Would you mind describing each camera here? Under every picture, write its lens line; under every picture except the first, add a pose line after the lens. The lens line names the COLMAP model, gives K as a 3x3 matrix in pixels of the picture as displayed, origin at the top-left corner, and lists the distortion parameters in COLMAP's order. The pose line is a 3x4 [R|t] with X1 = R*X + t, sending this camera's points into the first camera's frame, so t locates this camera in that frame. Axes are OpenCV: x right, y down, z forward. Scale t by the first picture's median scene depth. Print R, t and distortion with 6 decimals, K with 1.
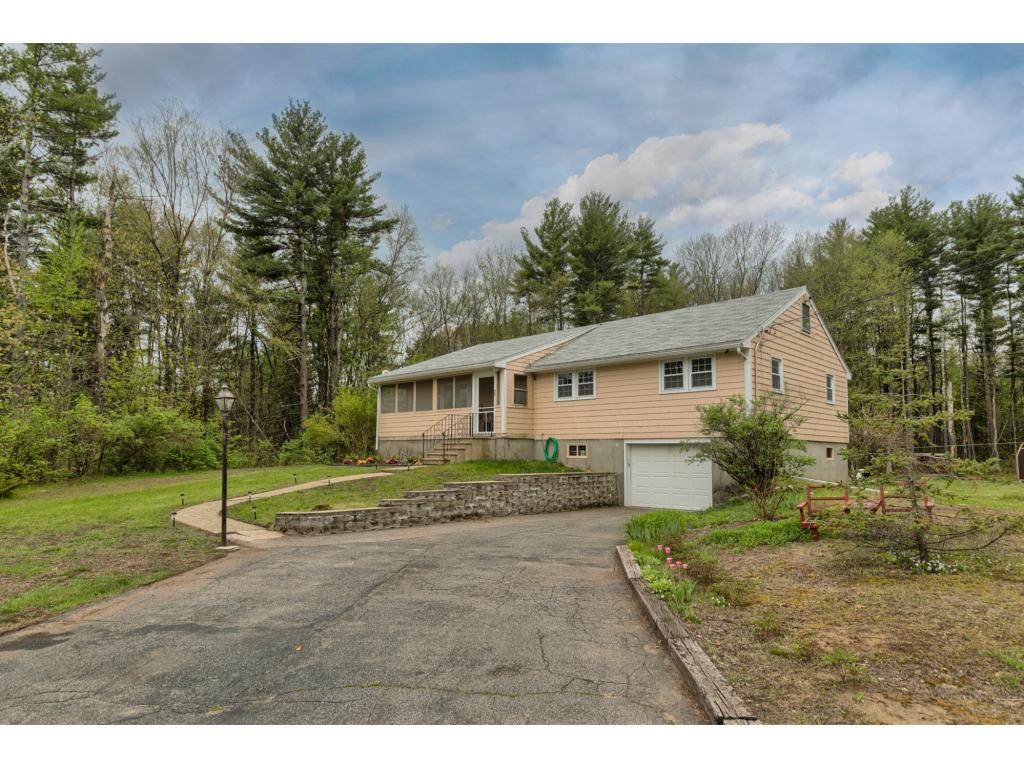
lens RADIAL K [[603.5, 0, 512.1], [0, 603.5, 383.1], [0, 0, 1]] dist [0.032653, 0.004434]
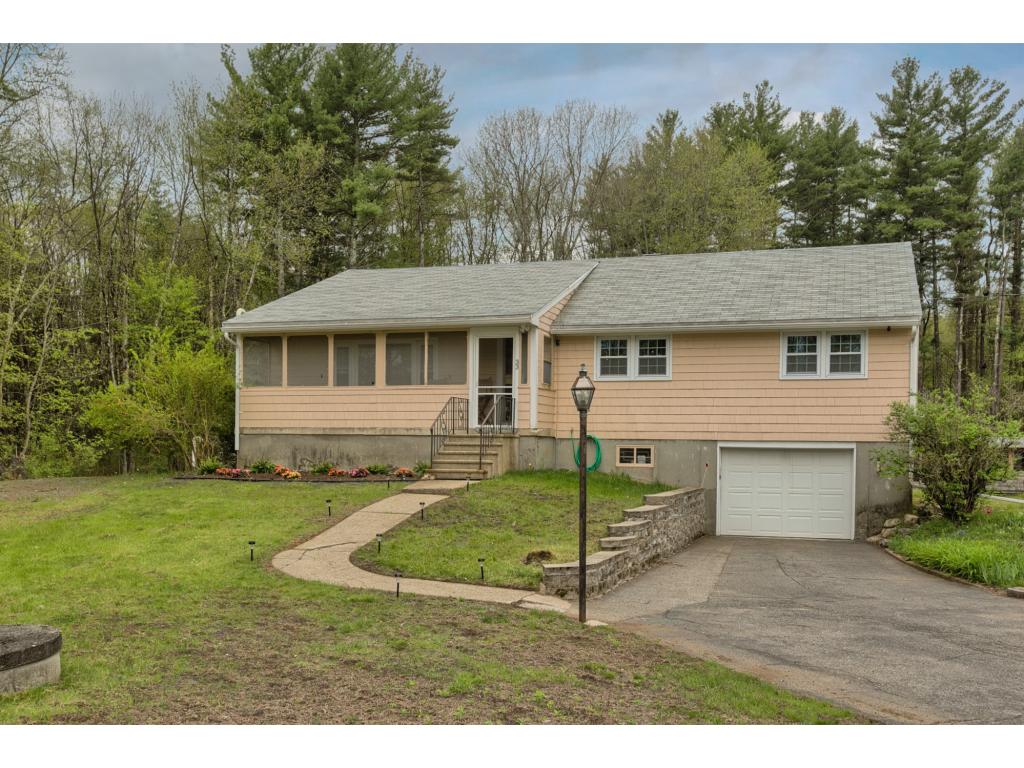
lens RADIAL K [[1018.6, 0, 512.0], [0, 1018.6, 387.6], [0, 0, 1]] dist [0.029700, 0.000000]
pose [[0.900532, 0.029556, 0.433784, -0.504906], [-0.057512, 0.997017, 0.051464, -0.014494], [-0.430969, -0.071292, 0.899546, 0.041378]]
